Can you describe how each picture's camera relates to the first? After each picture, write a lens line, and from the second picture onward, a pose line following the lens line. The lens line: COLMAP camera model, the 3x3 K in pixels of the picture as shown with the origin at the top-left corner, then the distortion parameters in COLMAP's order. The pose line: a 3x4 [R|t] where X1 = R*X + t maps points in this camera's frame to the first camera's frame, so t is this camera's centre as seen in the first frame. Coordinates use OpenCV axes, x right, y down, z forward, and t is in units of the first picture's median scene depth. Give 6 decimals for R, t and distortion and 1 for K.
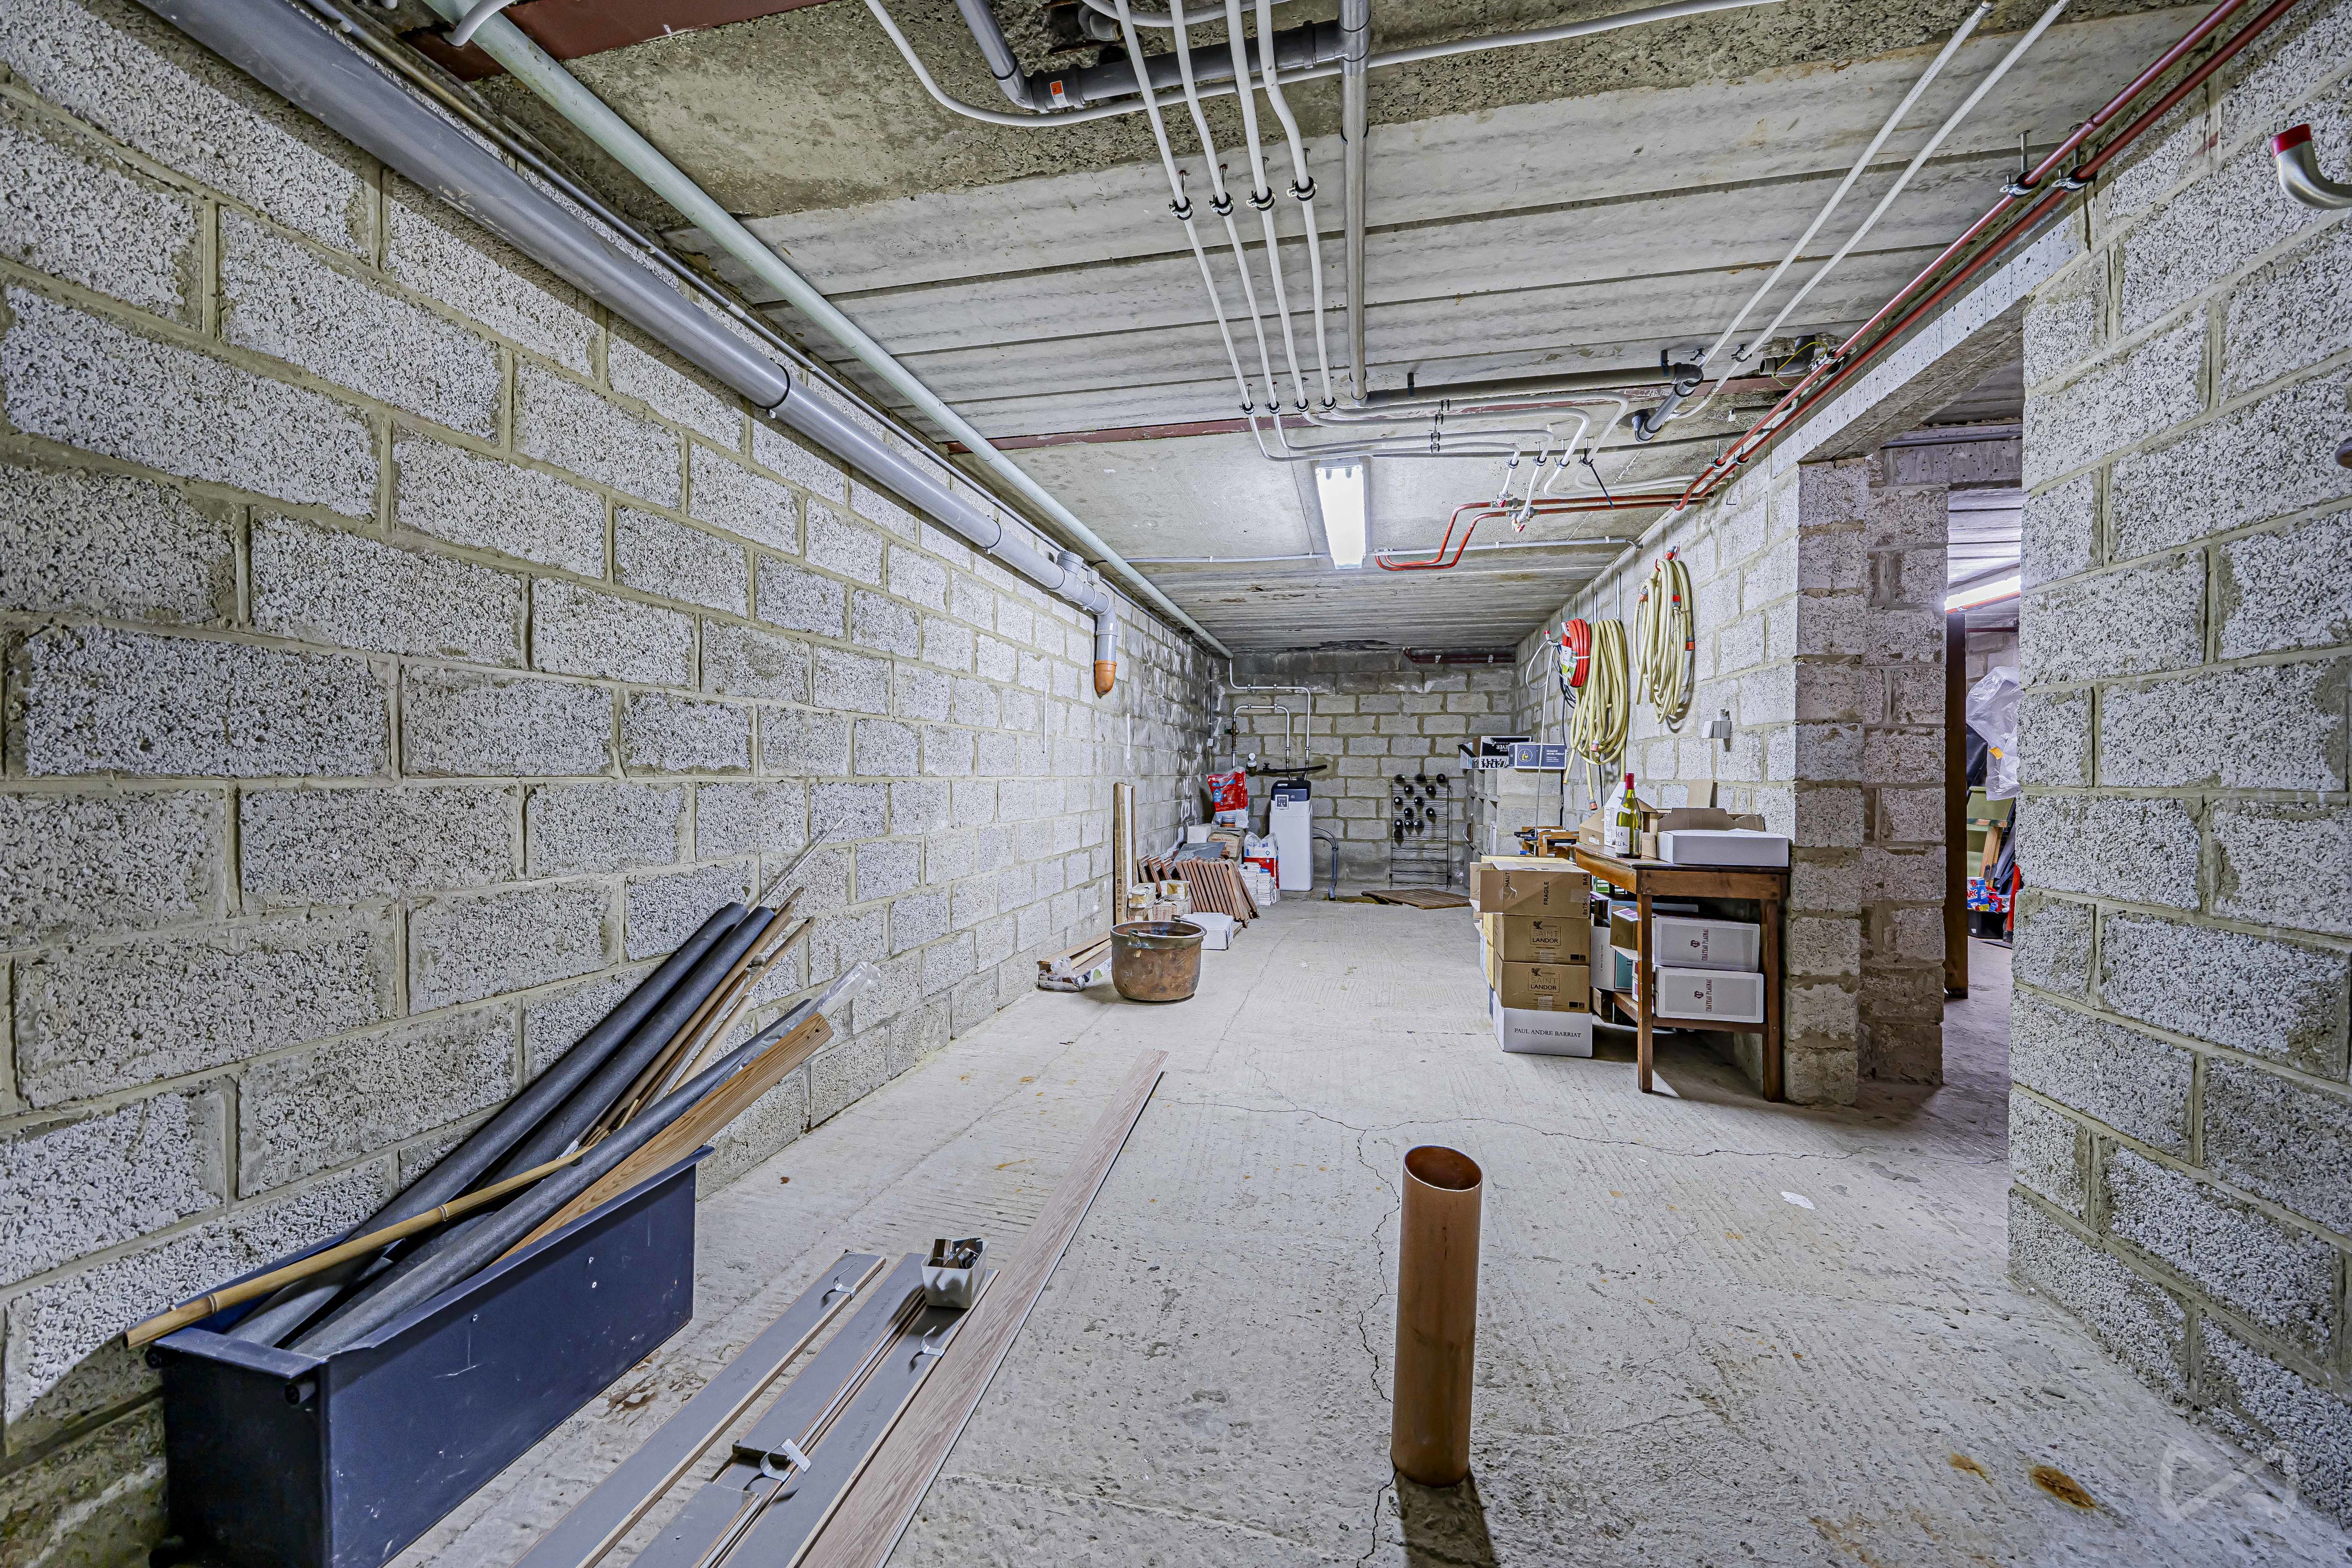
lens RADIAL K [[799.6, 0, 1167.5], [0, 799.6, 779.2], [0, 0, 1]] dist [-0.015165, 0.000375]
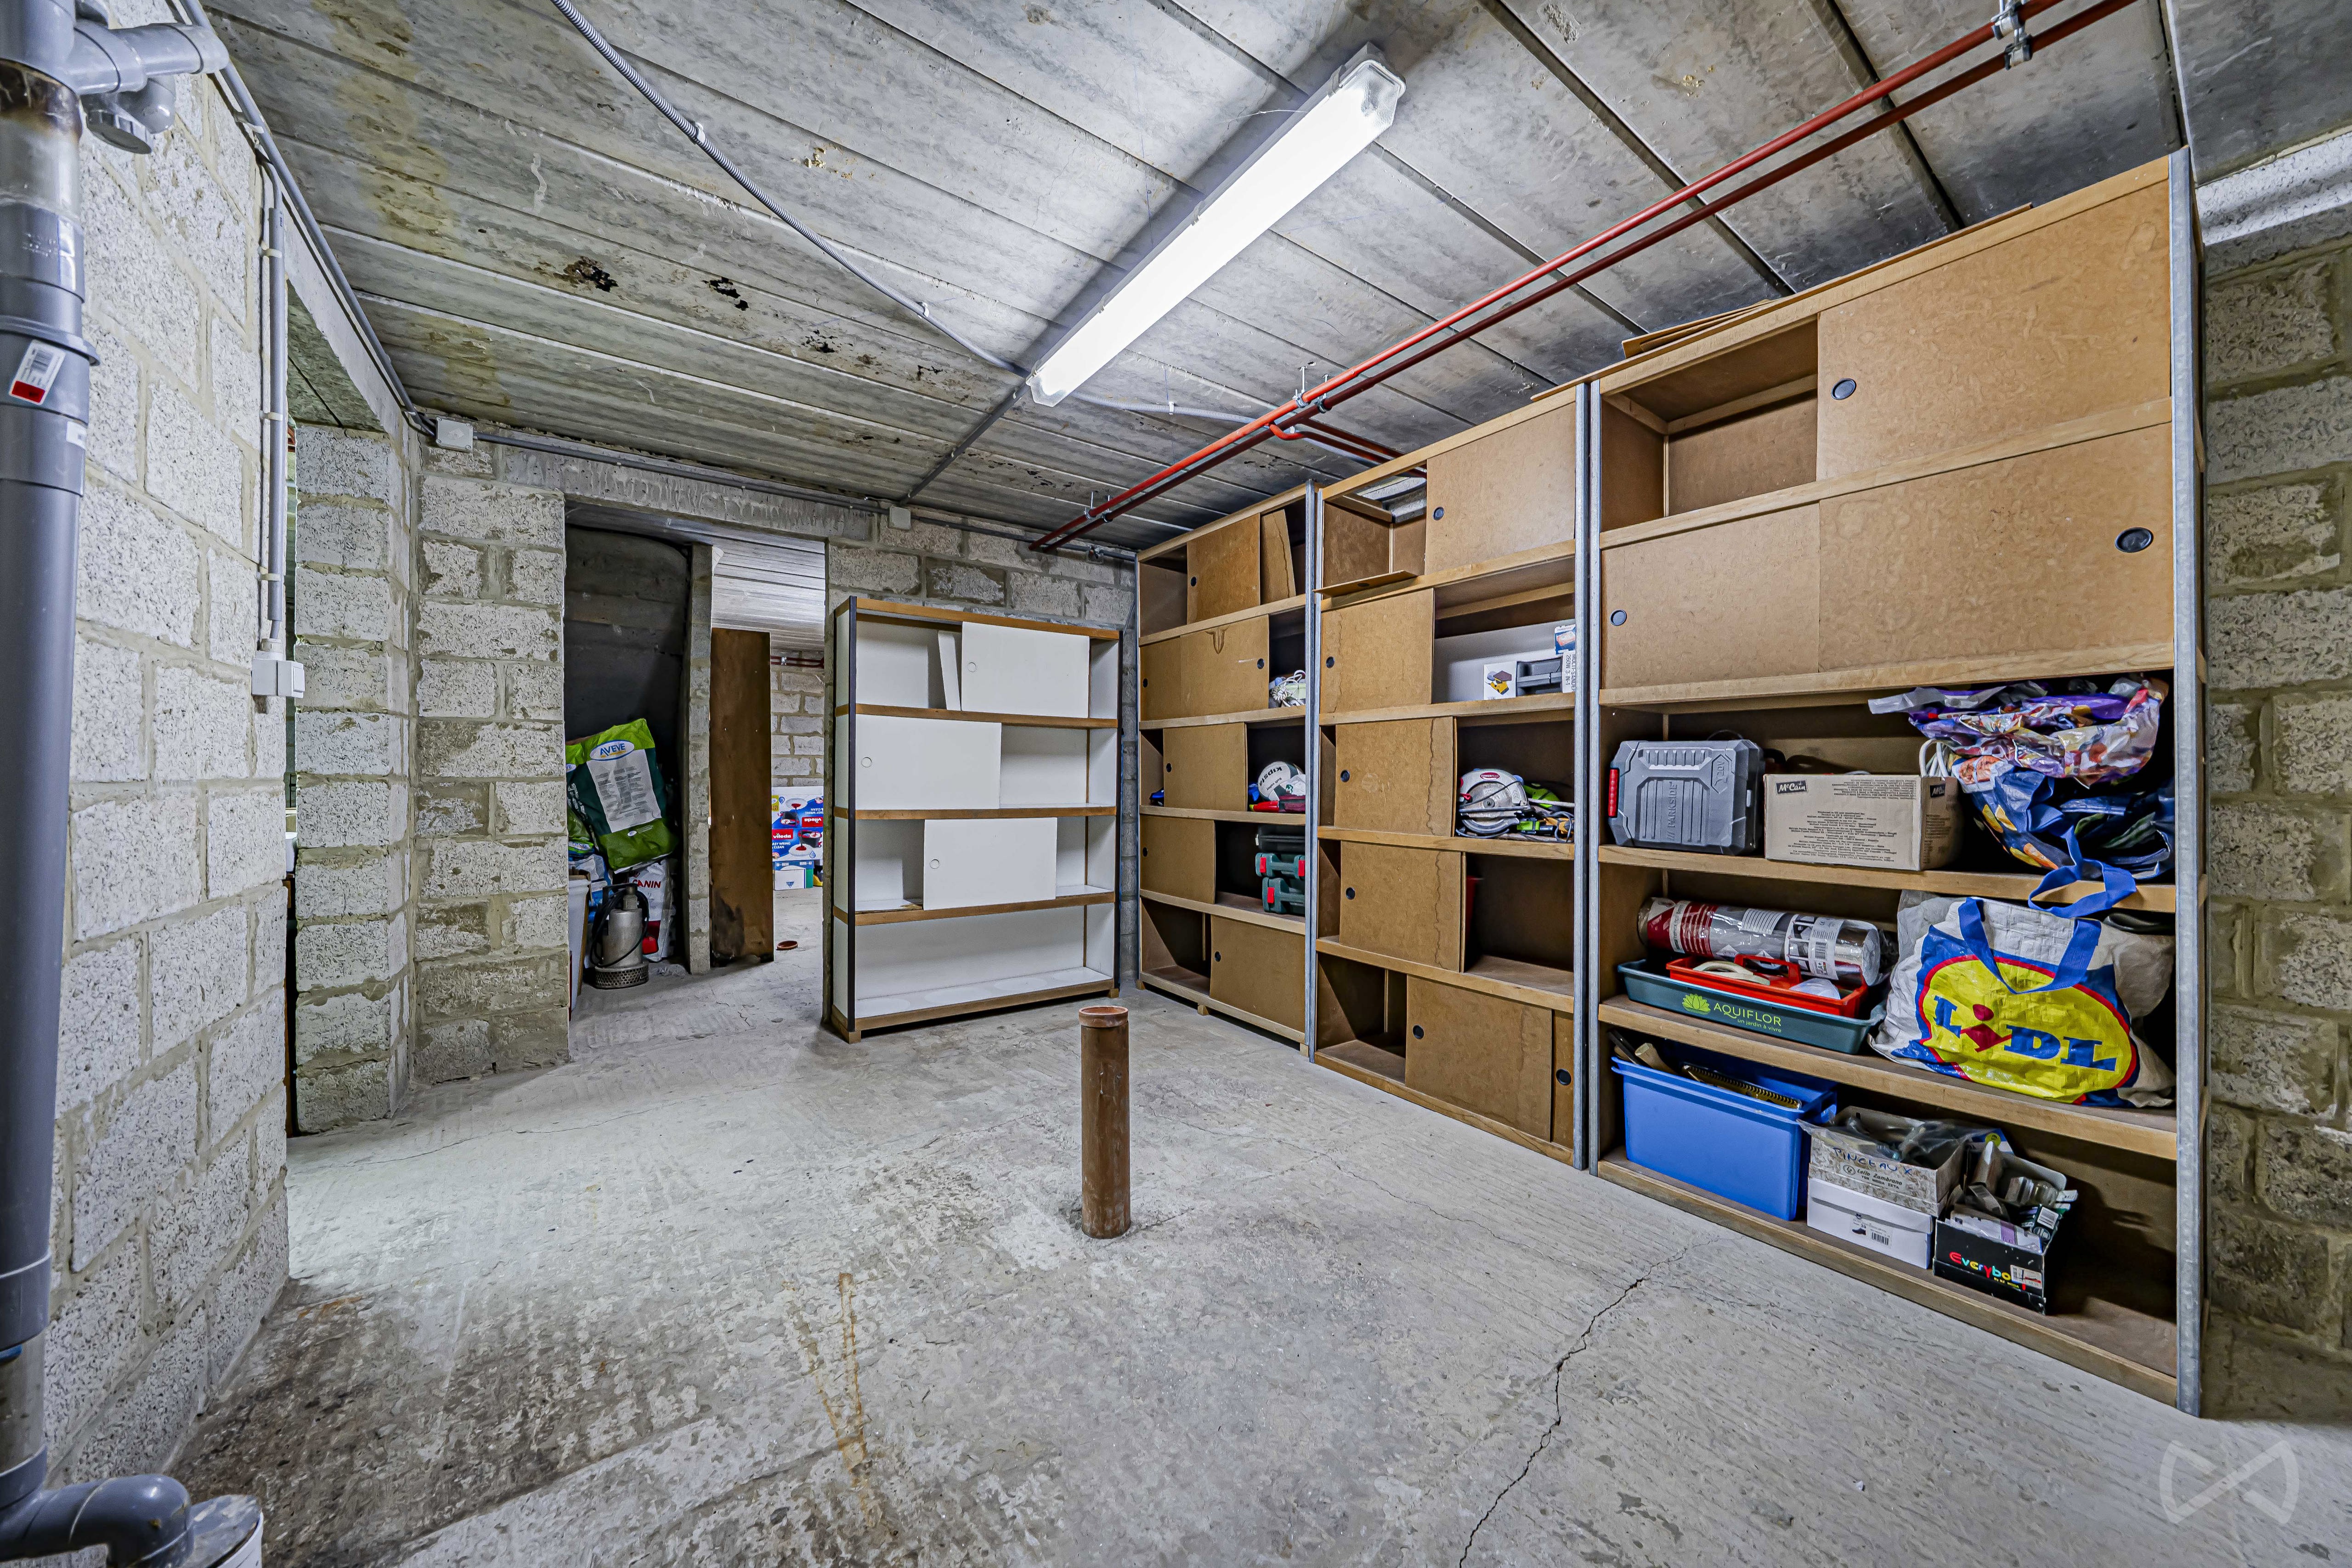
lens RADIAL K [[799.6, 0, 1176.4], [0, 799.6, 777.4], [0, 0, 1]] dist [-0.015165, 0.000375]
pose [[0.644523, -0.005120, 0.764568, 0.704778], [0.006188, 0.999980, 0.001480, 0.009287], [-0.764560, 0.003778, 0.644541, -0.308244]]
